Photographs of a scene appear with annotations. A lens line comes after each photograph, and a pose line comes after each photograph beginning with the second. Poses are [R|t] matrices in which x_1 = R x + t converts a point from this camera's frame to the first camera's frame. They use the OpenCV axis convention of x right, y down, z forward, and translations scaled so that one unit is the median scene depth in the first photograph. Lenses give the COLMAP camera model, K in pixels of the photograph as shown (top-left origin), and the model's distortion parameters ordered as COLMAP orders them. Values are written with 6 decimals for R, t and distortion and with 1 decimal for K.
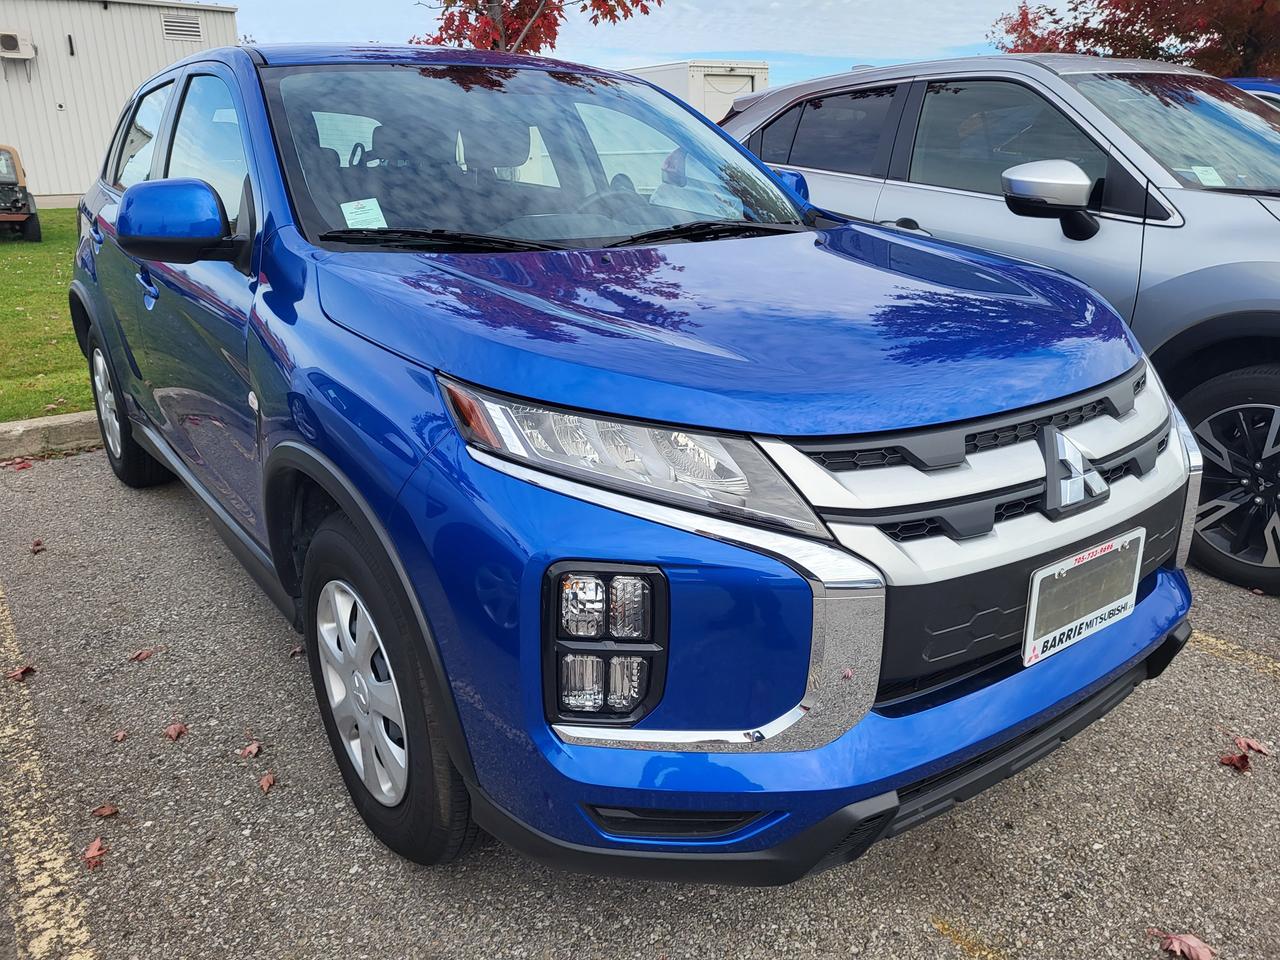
lens RADIAL K [[962.4, 0, 633.3], [0, 962.4, 471.1], [0, 0, 1]] dist [0.036845, -0.025499]
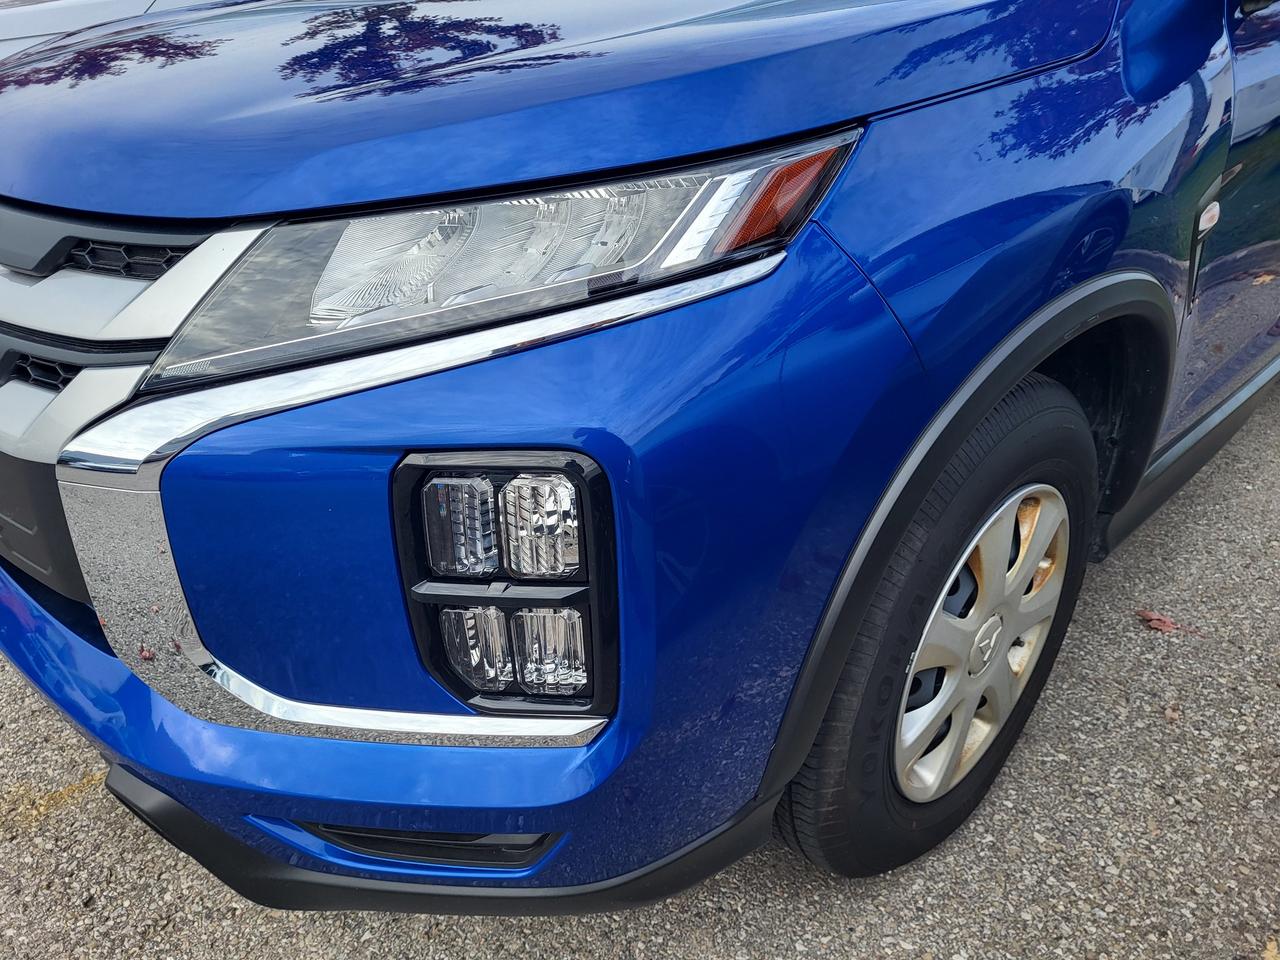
lens RADIAL K [[976.6, 0, 639.9], [0, 976.6, 497.3], [0, 0, 1]] dist [0.035821, -0.031584]
pose [[0.148230, 0.458436, -0.876279, 1.030557], [-0.297366, 0.865724, 0.402611, -0.256513], [0.943187, 0.200897, 0.264649, 1.143341]]
